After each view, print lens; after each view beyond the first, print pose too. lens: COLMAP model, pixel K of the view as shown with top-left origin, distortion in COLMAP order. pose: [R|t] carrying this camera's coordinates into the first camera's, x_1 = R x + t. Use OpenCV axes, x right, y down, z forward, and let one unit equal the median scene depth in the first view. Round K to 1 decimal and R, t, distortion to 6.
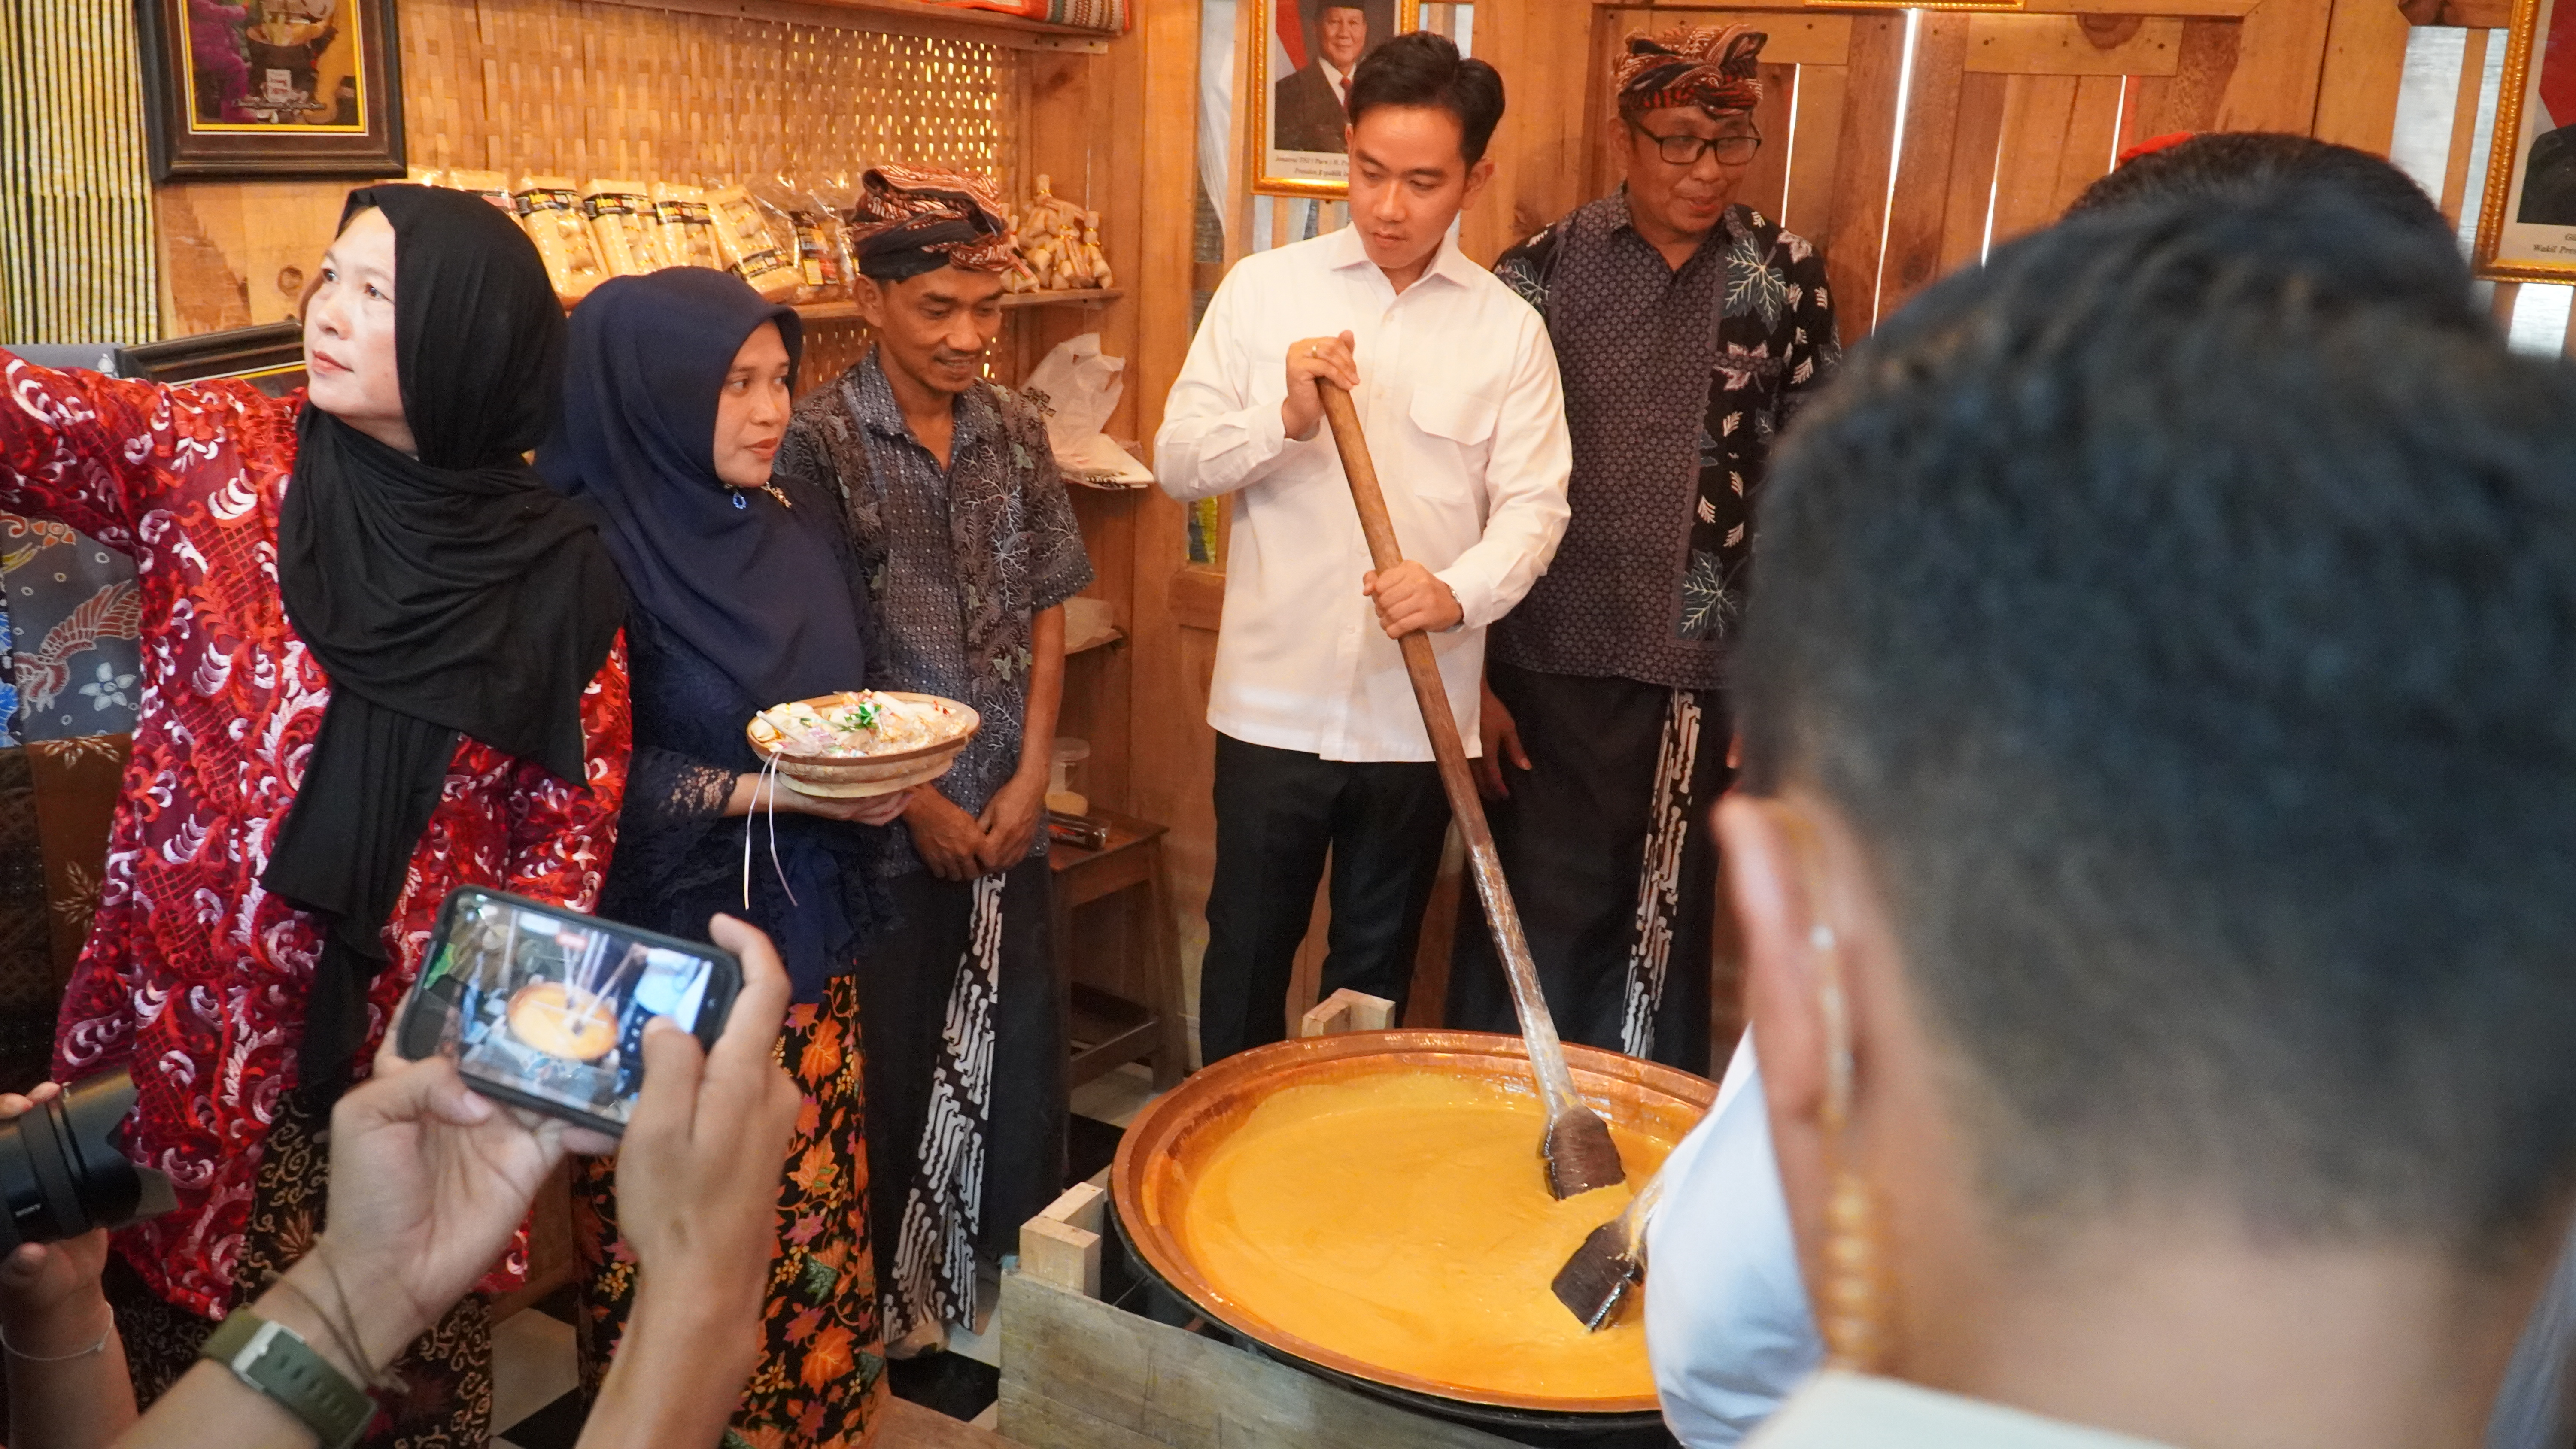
lens RADIAL K [[2177.6, 0, 1288.0], [0, 2177.6, 724.5], [0, 0, 1]] dist [0.016397, 0.008402]
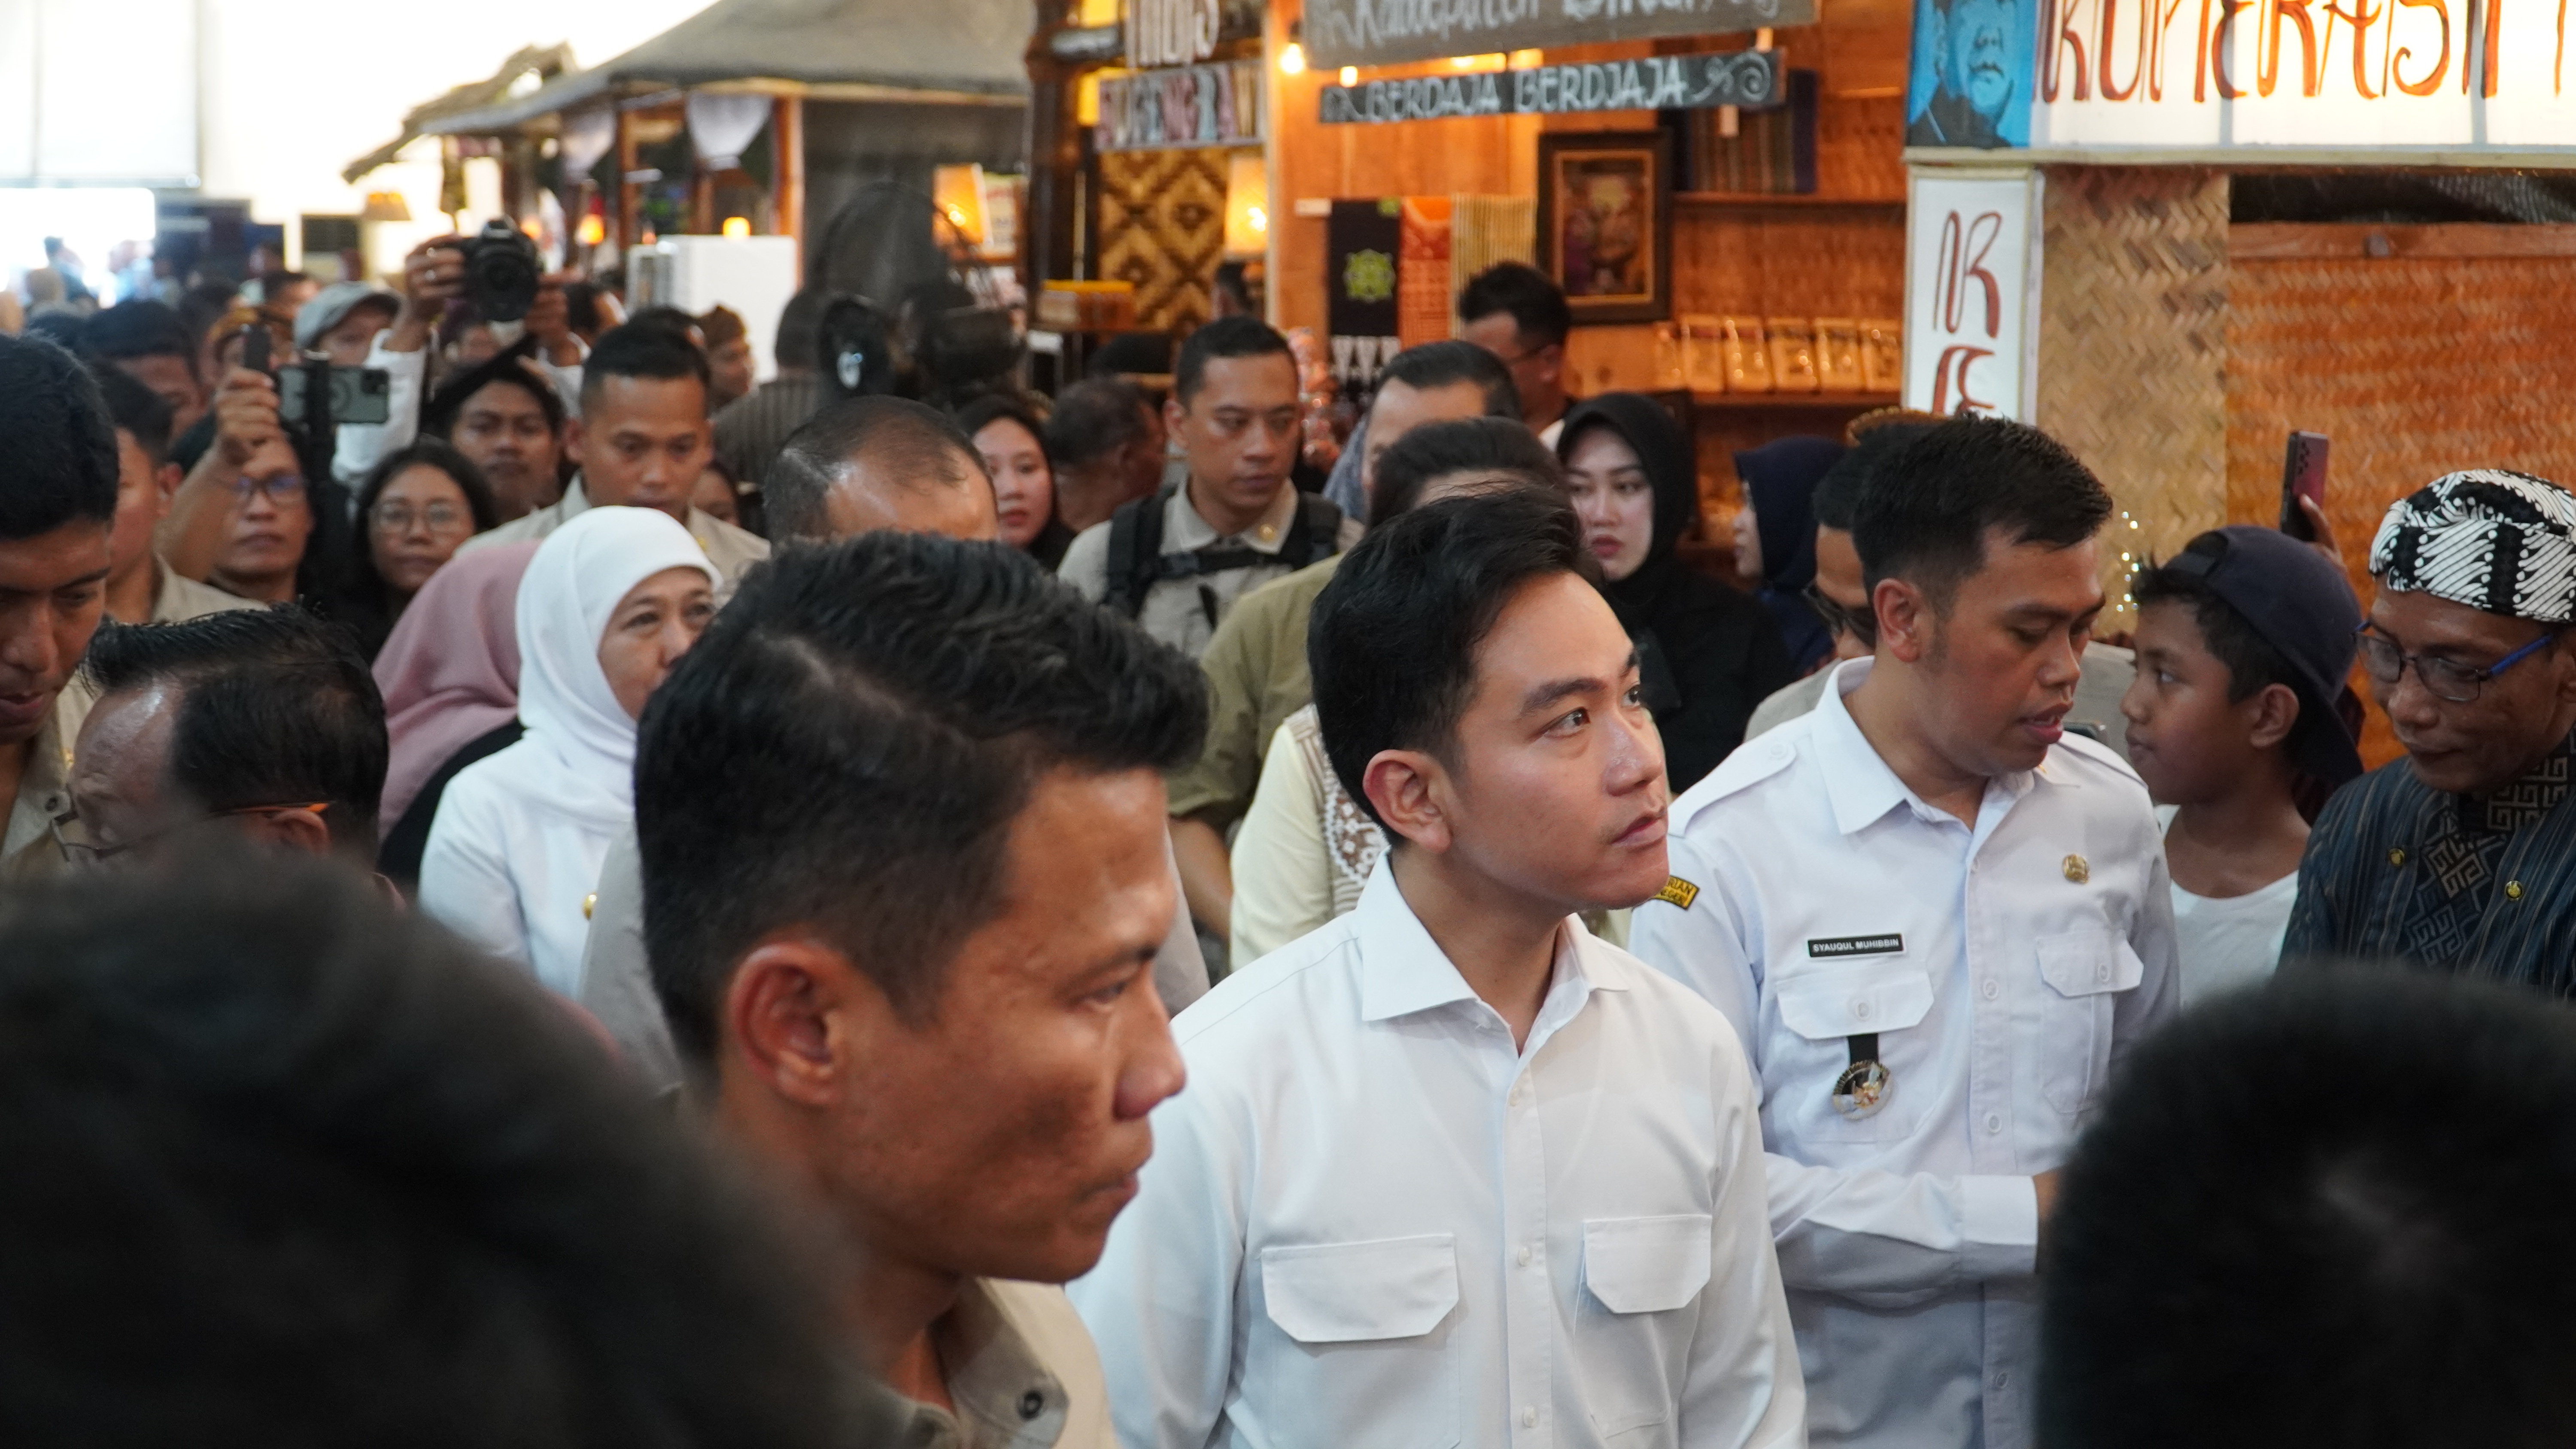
lens RADIAL K [[3398.3, 0, 1288.0], [0, 3398.3, 724.5], [0, 0, 1]] dist [-0.190004, -0.004483]
pose [[0.744849, 0.046489, -0.665612, 0.992787], [-0.128411, 0.988909, -0.074628, 0.268726], [0.654760, 0.141058, 0.742558, -1.015137]]
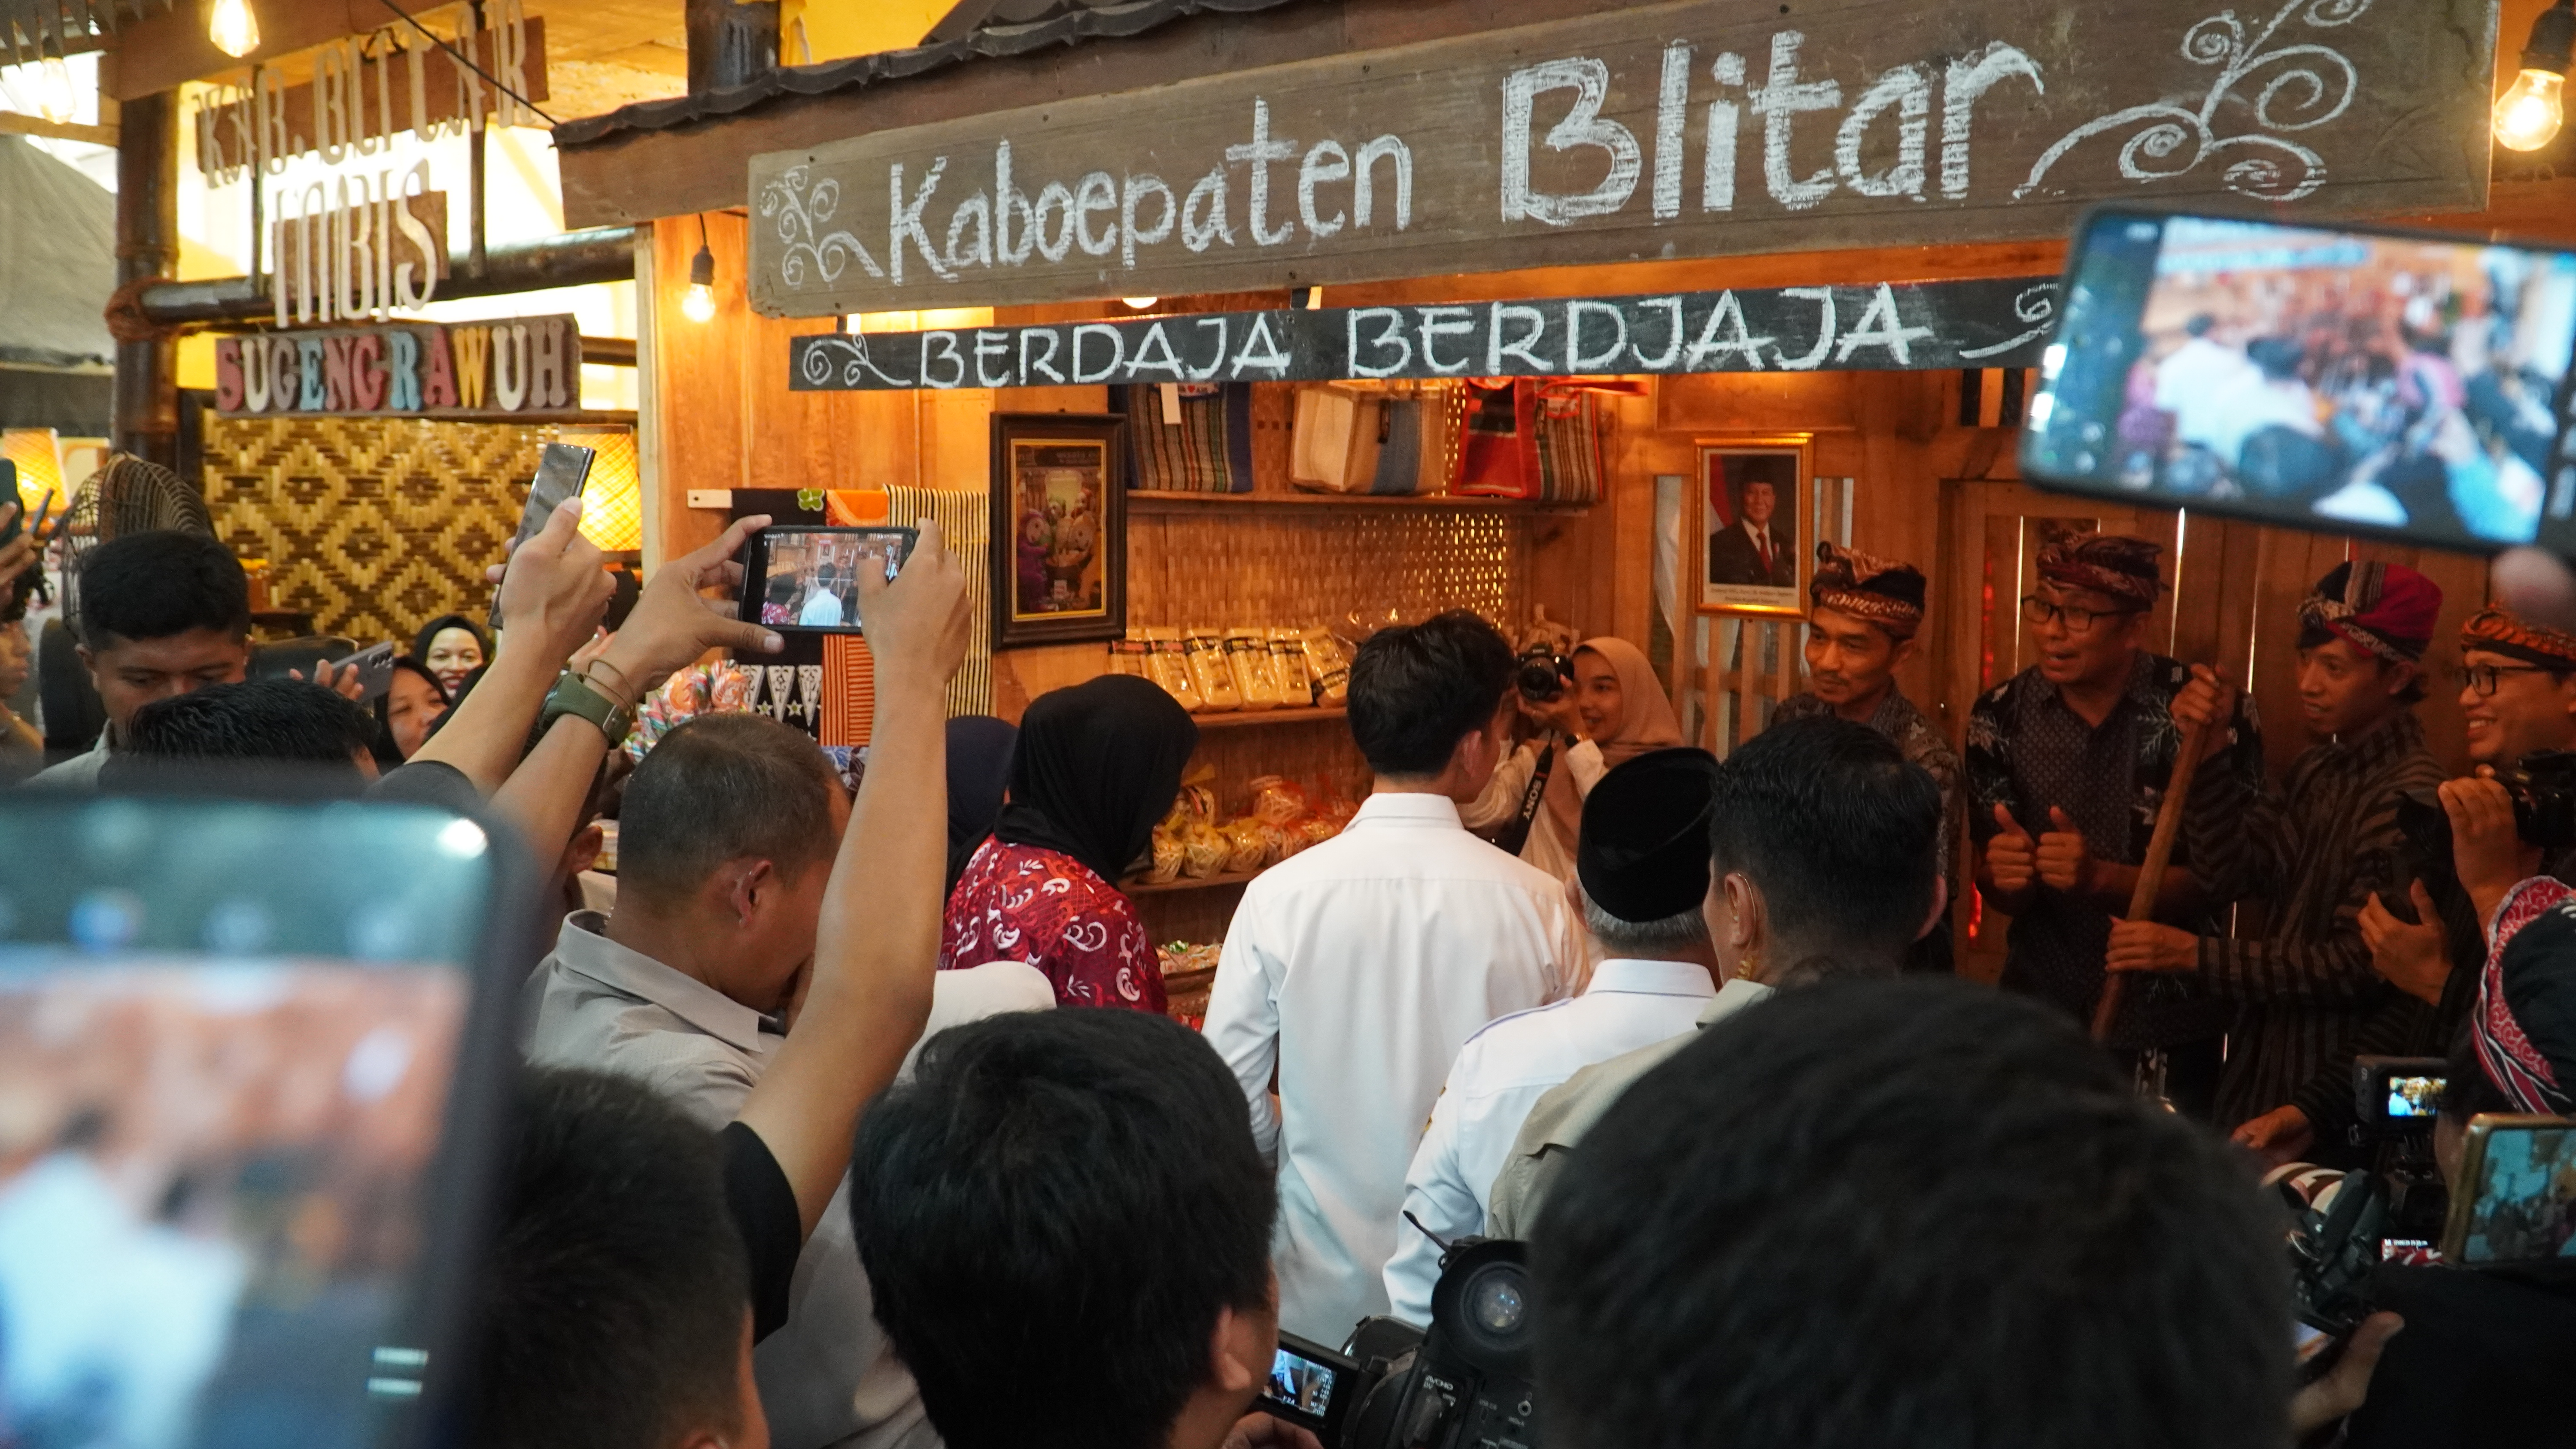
lens RADIAL K [[2177.6, 0, 1288.0], [0, 2177.6, 724.5], [0, 0, 1]] dist [0.016397, 0.008402]
pose [[0.967472, -0.005142, -0.252926, 0.094829], [-0.035239, 0.987307, -0.154867, 0.045849], [0.250512, 0.158742, 0.955010, -0.389174]]
